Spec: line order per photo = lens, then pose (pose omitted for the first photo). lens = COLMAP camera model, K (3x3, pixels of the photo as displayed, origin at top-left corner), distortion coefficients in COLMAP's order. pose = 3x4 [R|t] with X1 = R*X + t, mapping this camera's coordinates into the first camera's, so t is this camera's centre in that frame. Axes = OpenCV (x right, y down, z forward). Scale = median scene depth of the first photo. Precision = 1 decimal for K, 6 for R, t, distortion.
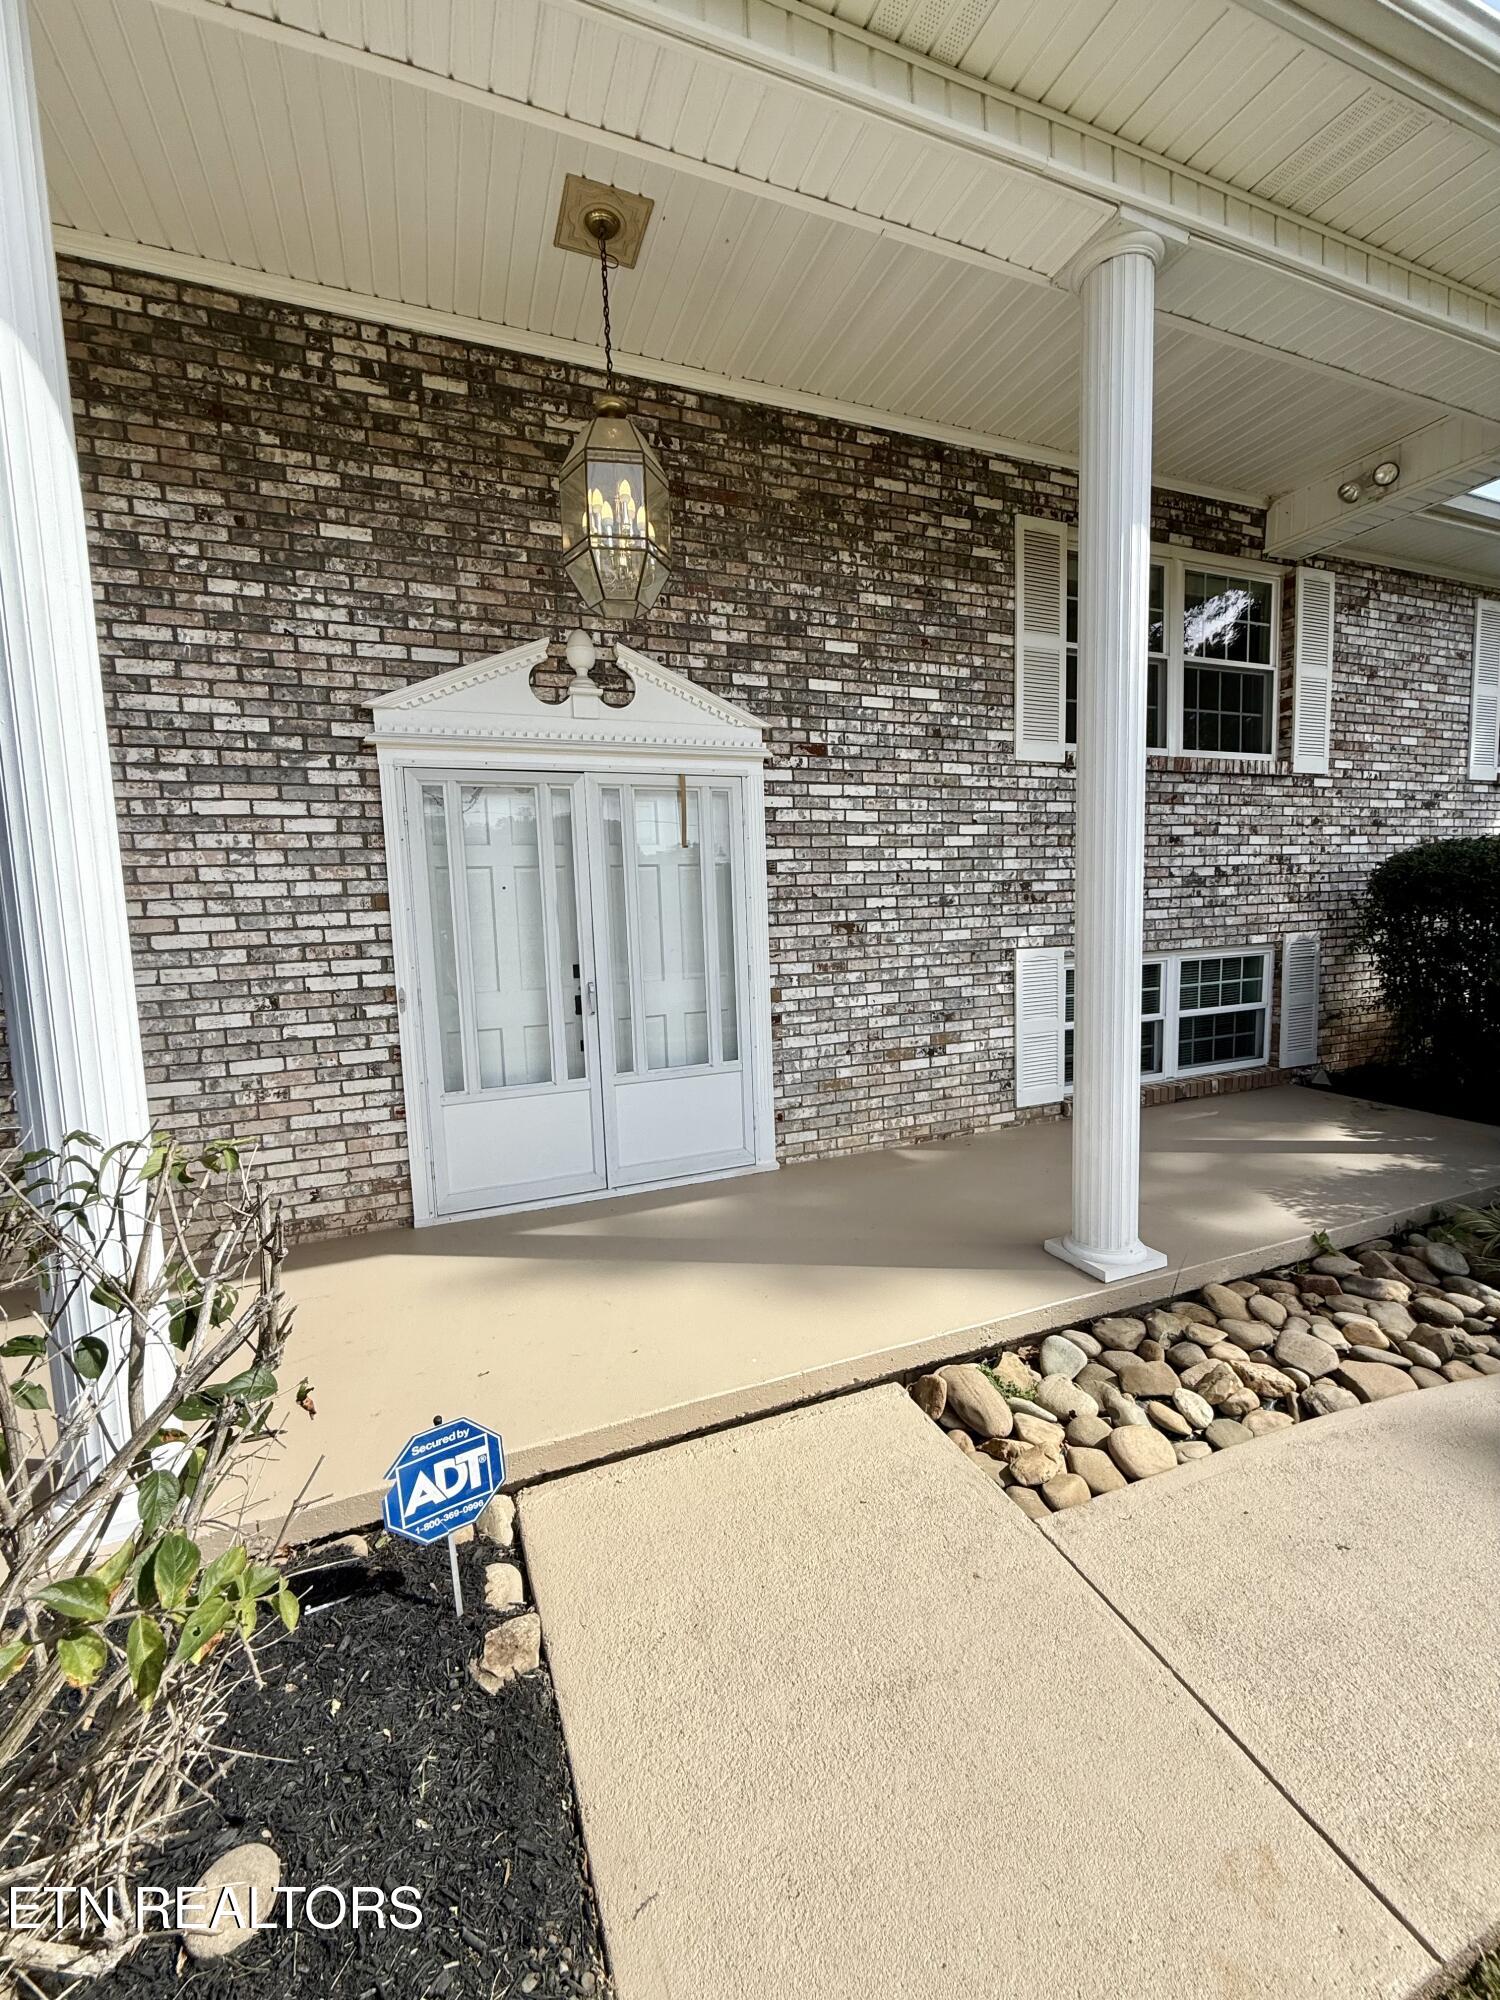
lens RADIAL K [[794.6, 0, 750.8], [0, 794.6, 994.5], [0, 0, 1]] dist [0.000199, -0.000088]
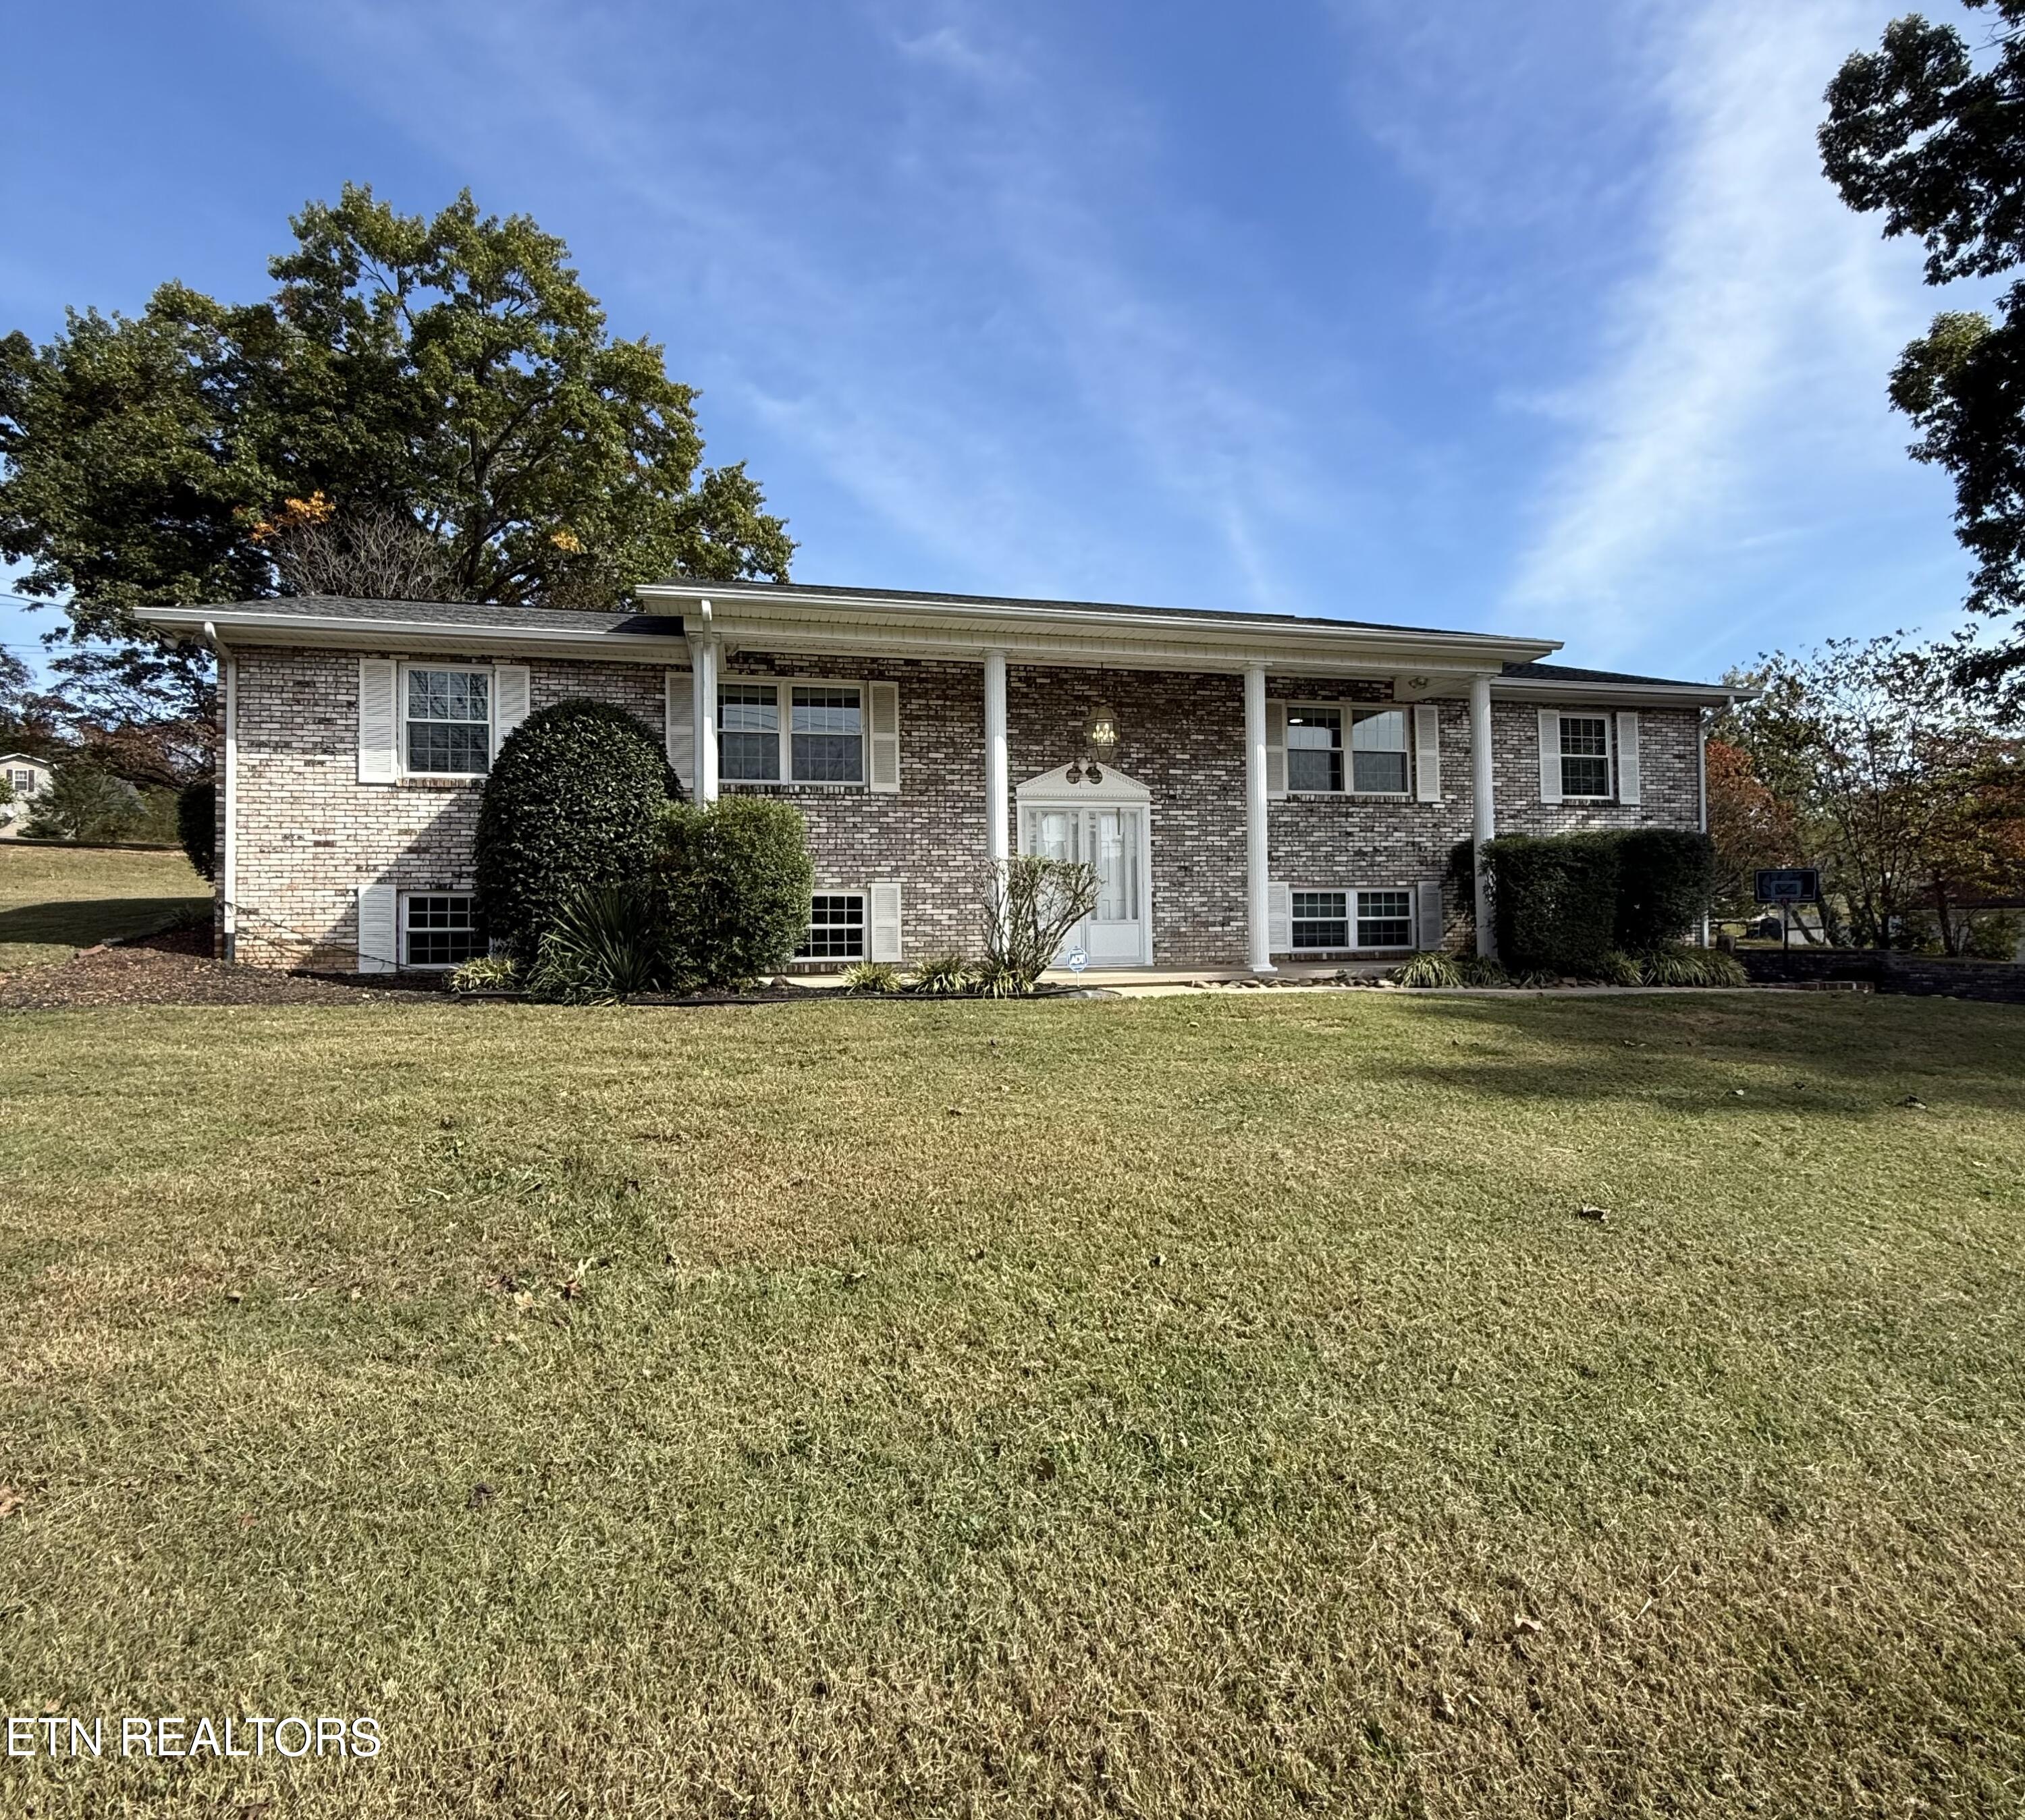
lens RADIAL K [[1015.5, 0, 1012.5], [0, 1015.5, 910.0], [0, 0, 1]] dist [-0.000434, -0.000287]
pose [[0.990434, 0.017259, -0.136904, 0.028060], [-0.033238, 0.992774, -0.115305, 0.408757], [0.133925, 0.118752, 0.983851, -2.060816]]
